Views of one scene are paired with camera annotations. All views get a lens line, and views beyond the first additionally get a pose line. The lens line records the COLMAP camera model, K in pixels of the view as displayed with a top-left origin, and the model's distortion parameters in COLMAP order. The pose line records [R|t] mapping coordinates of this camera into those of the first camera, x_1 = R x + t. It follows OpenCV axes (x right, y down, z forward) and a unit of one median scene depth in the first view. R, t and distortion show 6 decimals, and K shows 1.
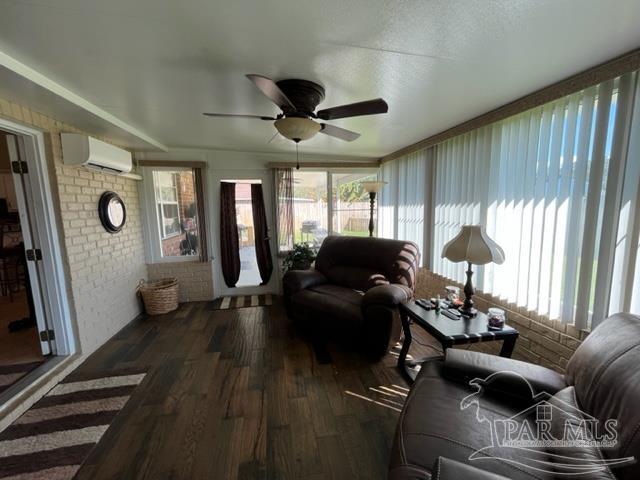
lens RADIAL K [[261.8, 0, 320.0], [0, 261.8, 240.0], [0, 0, 1]] dist [-0.001231, -0.000049]
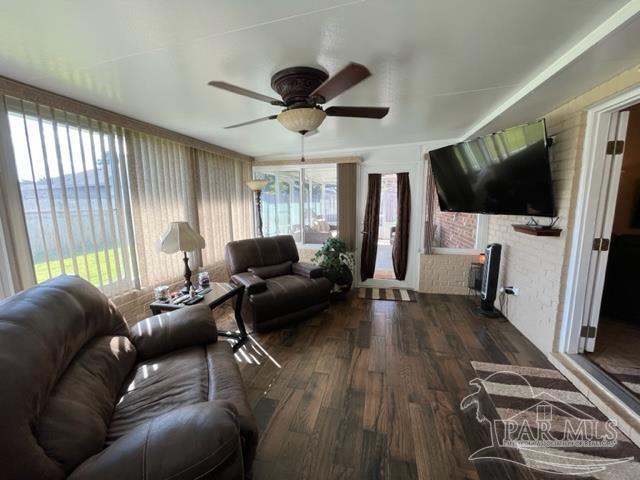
lens RADIAL K [[261.8, 0, 320.0], [0, 261.8, 240.0], [0, 0, 1]] dist [-0.001231, -0.000049]
pose [[-0.908200, -0.036959, 0.416902, -0.498089], [0.077585, 0.963963, 0.254470, -0.217347], [-0.411283, 0.263455, -0.872604, 1.735058]]
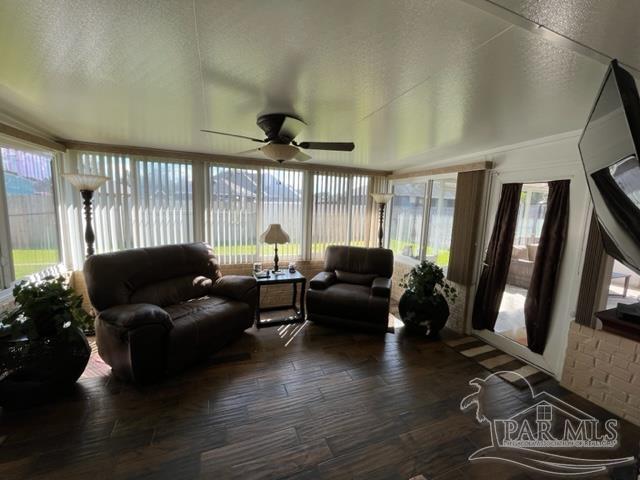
lens RADIAL K [[261.8, 0, 320.0], [0, 261.8, 240.0], [0, 0, 1]] dist [-0.001231, -0.000049]
pose [[-0.169663, -0.121528, 0.977980, -1.215785], [0.092161, 0.986062, 0.138520, -0.157421], [-0.981183, 0.113634, -0.156098, 0.954192]]
